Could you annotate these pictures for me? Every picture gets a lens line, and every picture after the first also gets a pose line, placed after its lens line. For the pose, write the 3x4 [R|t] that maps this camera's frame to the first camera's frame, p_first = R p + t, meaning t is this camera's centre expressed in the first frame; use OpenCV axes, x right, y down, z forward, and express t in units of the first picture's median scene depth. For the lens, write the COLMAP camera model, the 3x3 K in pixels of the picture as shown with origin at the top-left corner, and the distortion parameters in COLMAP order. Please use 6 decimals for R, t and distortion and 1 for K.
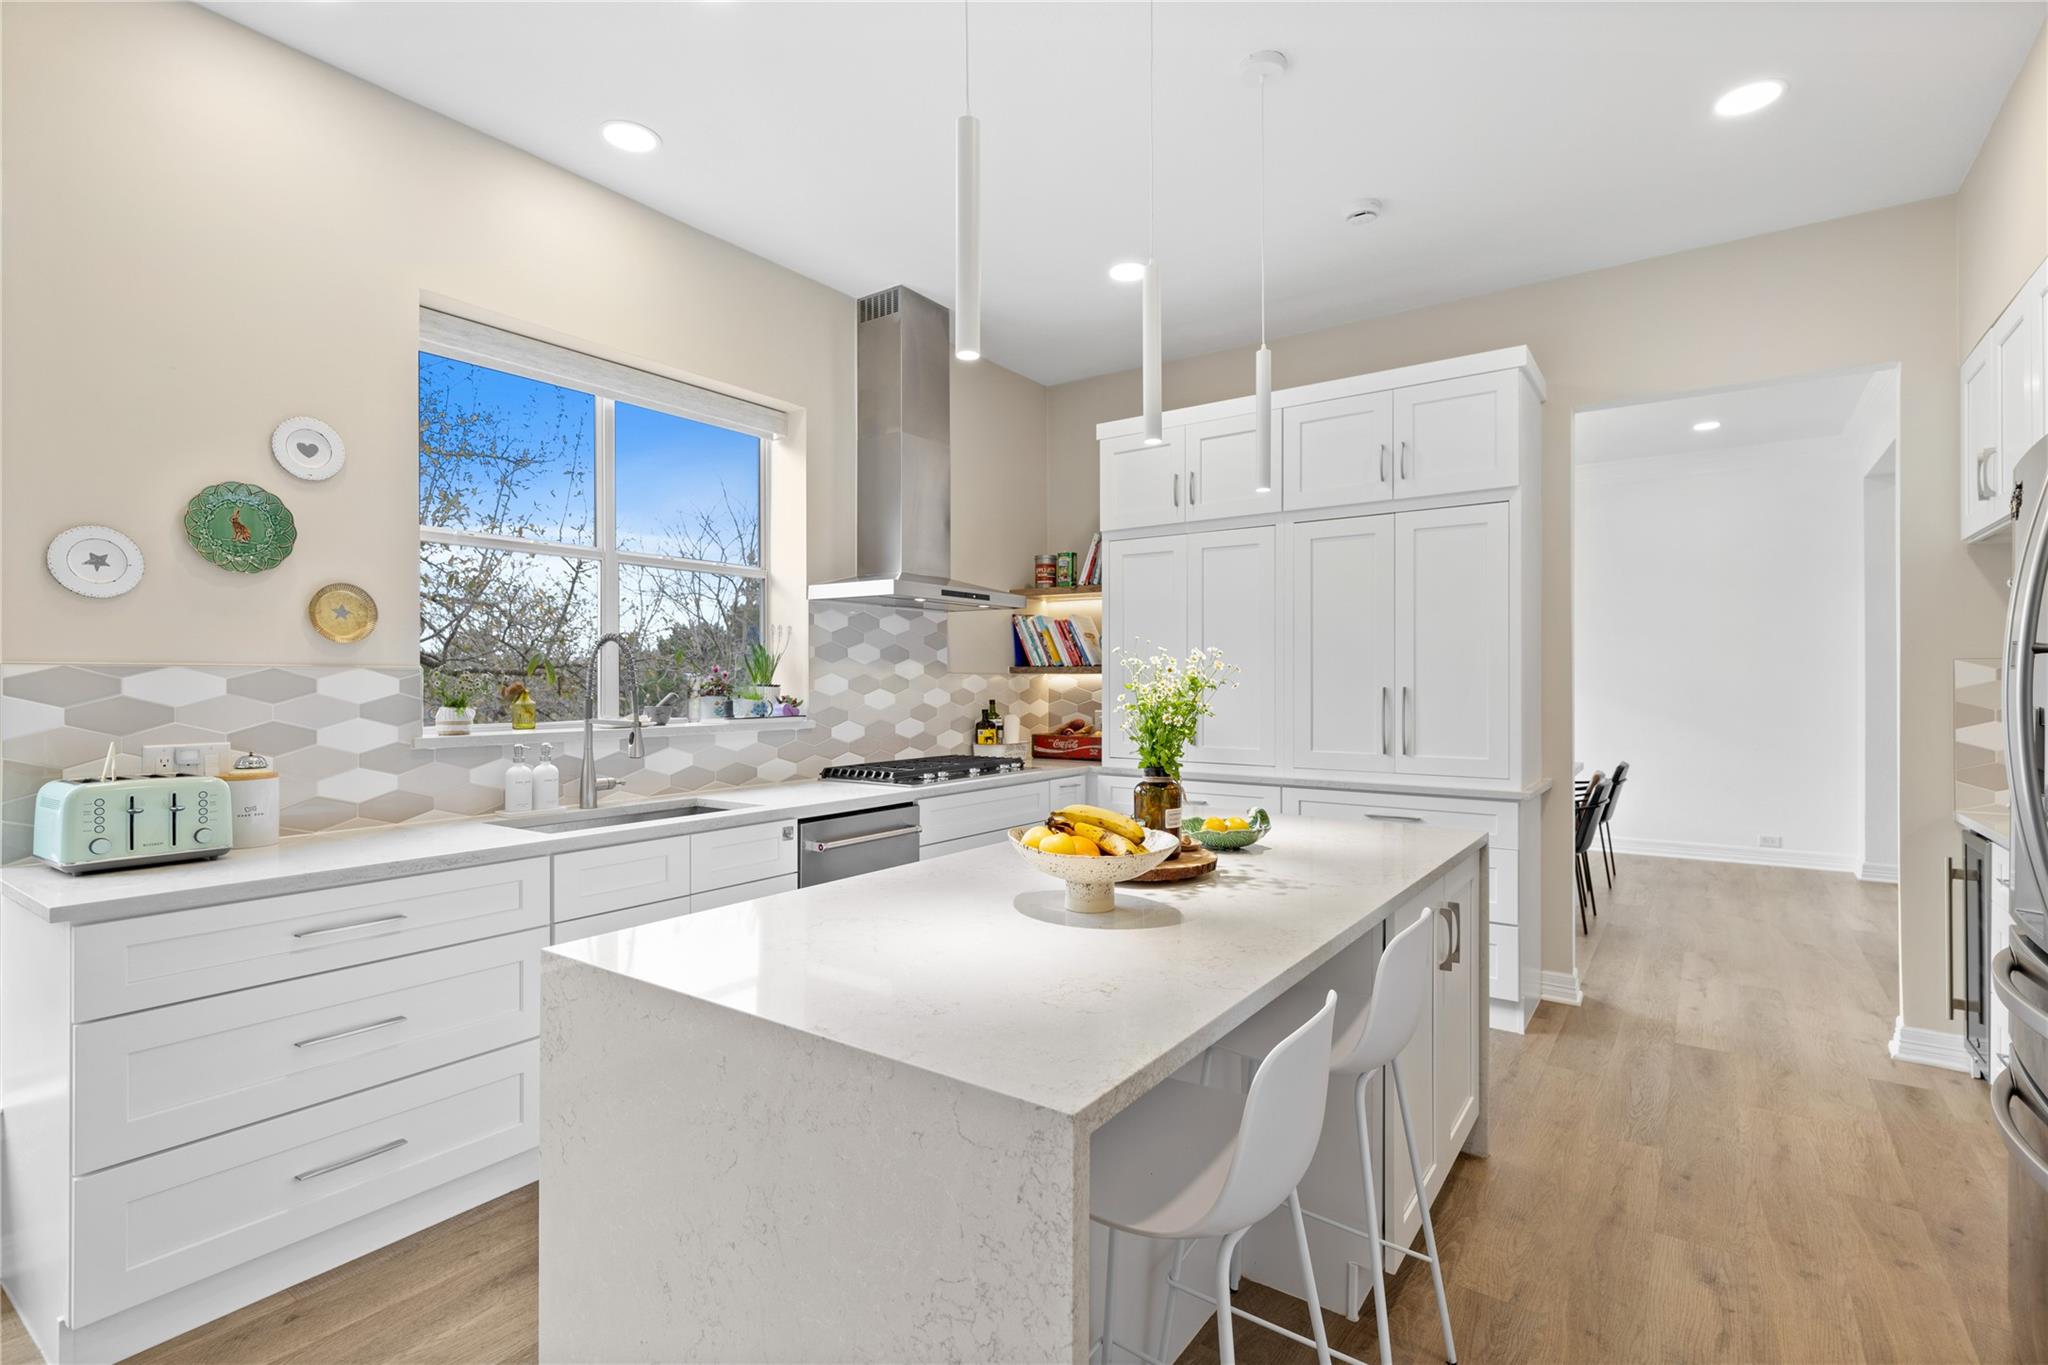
lens RADIAL K [[968.5, 0, 1028.4], [0, 968.5, 676.8], [0, 0, 1]] dist [0.004707, 0.000406]
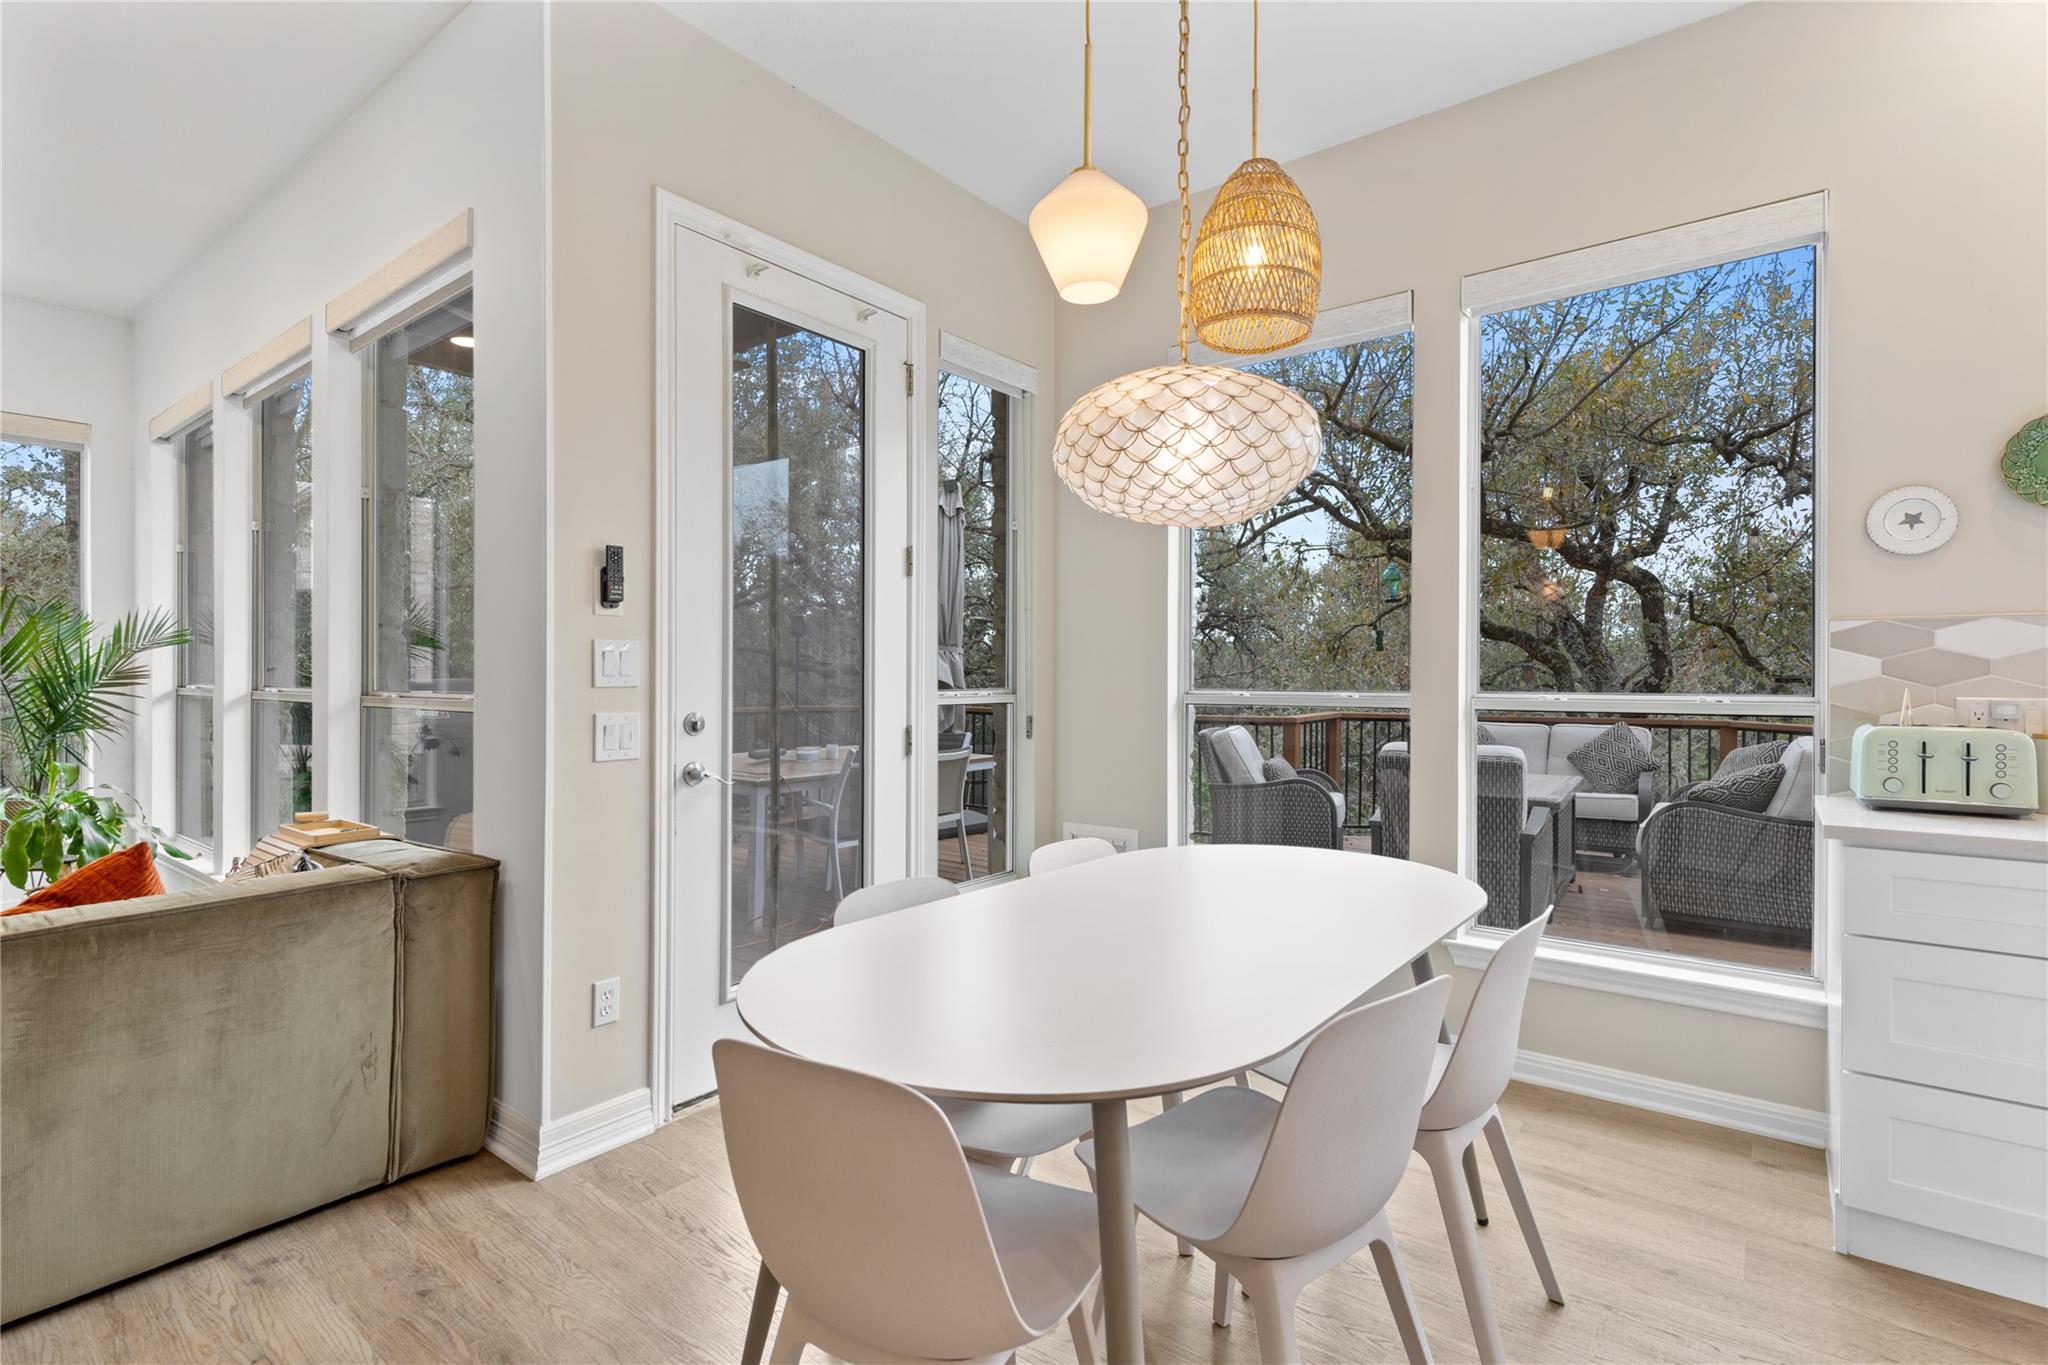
lens RADIAL K [[968.5, 0, 1023.1], [0, 968.5, 680.1], [0, 0, 1]] dist [0.004707, 0.000406]
pose [[-0.059545, 0.006950, -0.998201, 0.079989], [0.005672, 0.999962, 0.006624, 0.021956], [0.998210, -0.005267, -0.059582, 0.052150]]
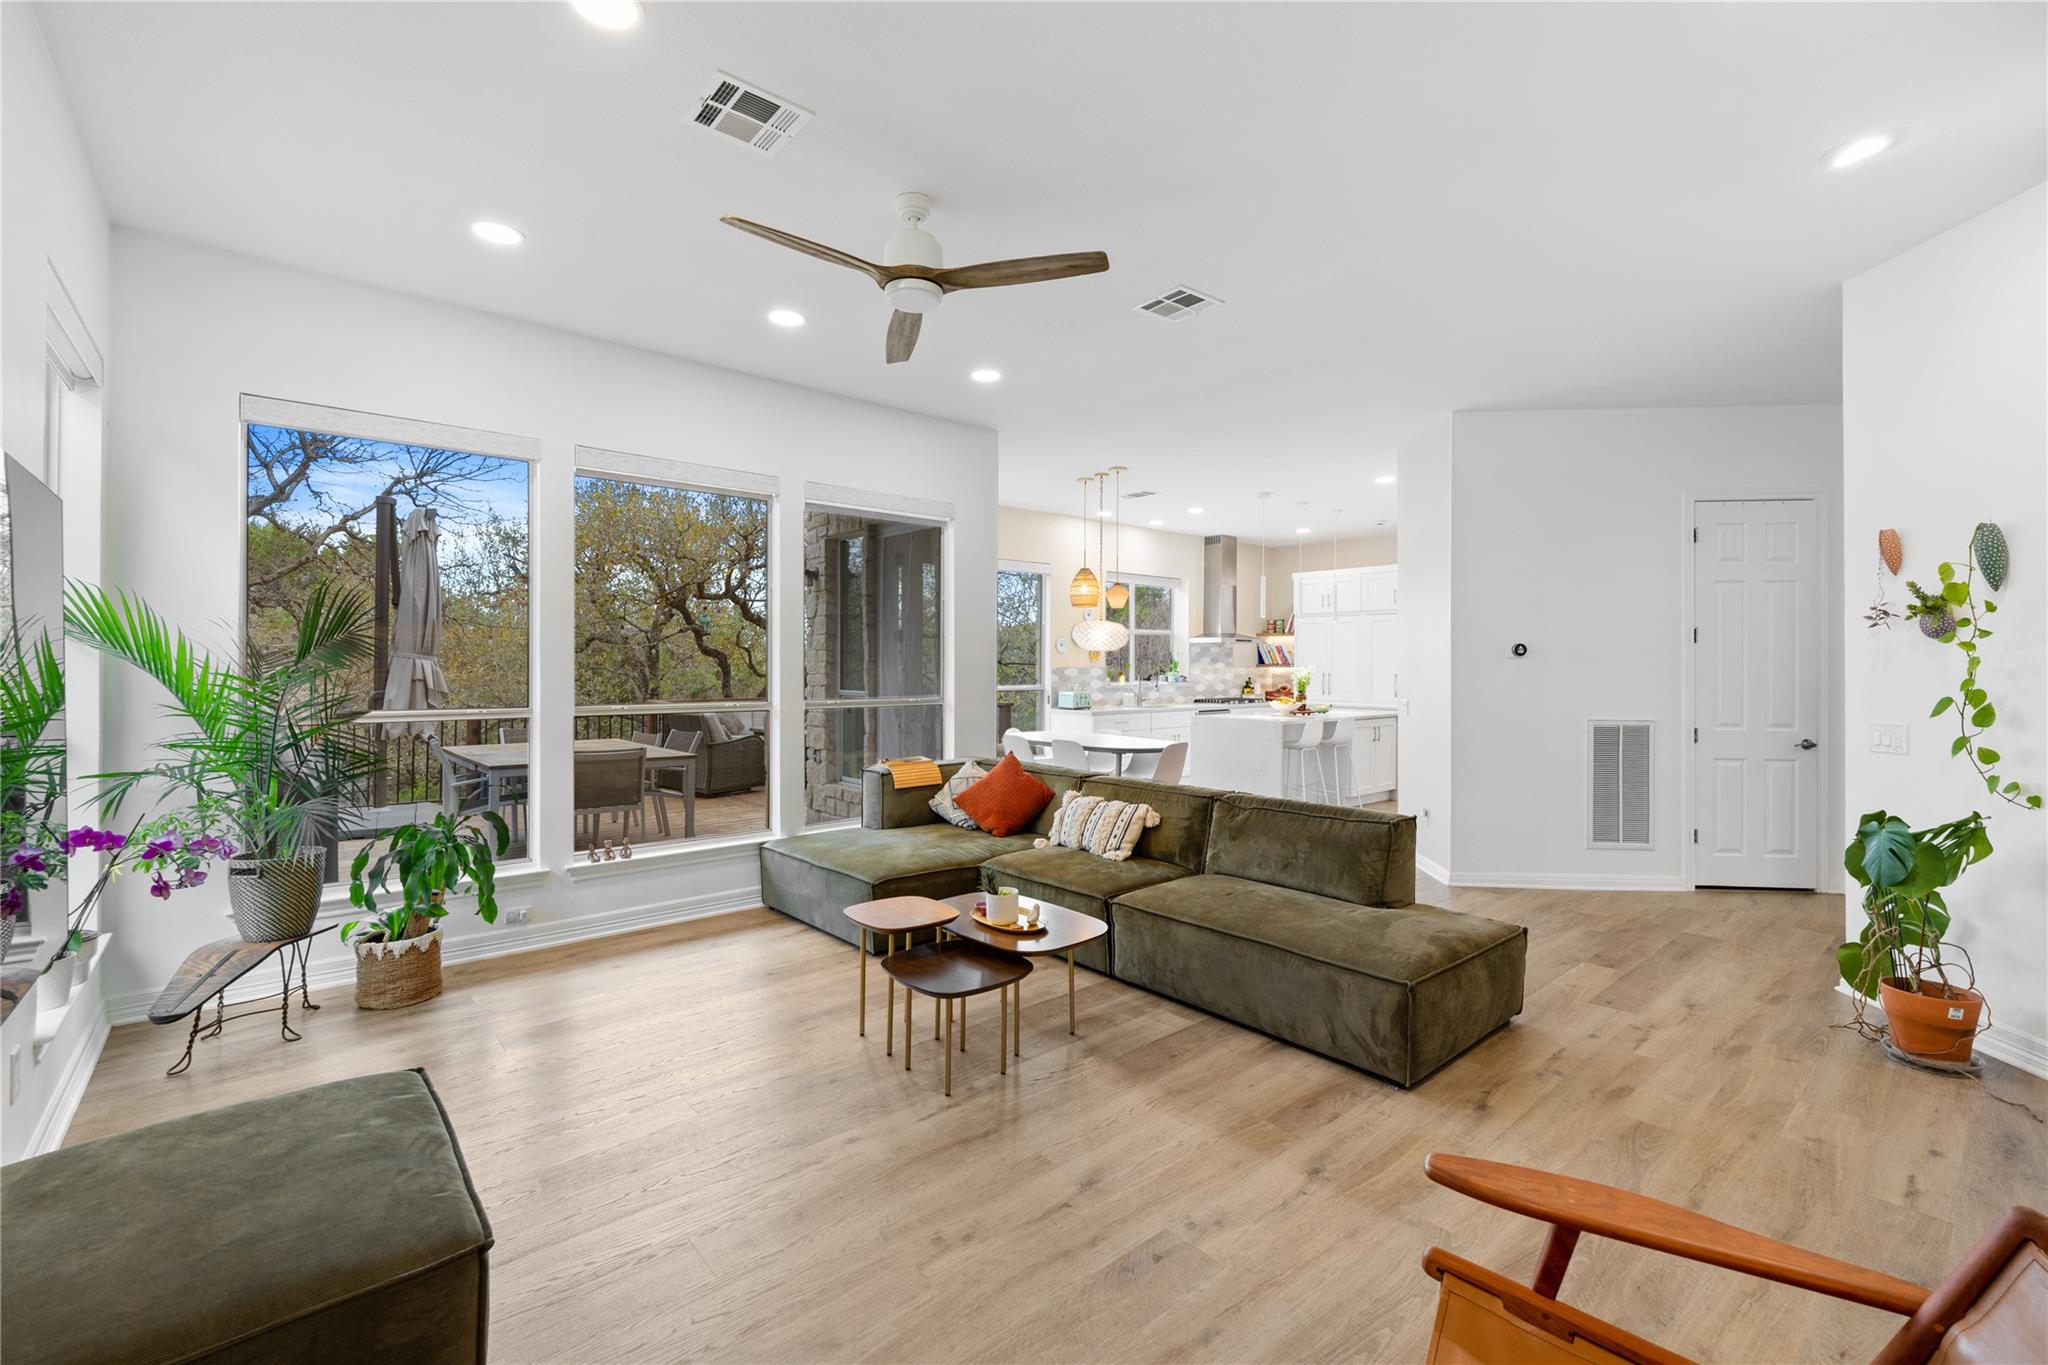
lens RADIAL K [[863.2, 0, 1028.0], [0, 863.2, 673.5], [0, 0, 1]] dist [0.000851, 0.000001]
pose [[0.969997, 0.009735, -0.242921, -0.058928], [-0.005649, 0.999831, 0.017511, -0.026980], [0.243050, -0.015613, 0.969888, -1.578297]]
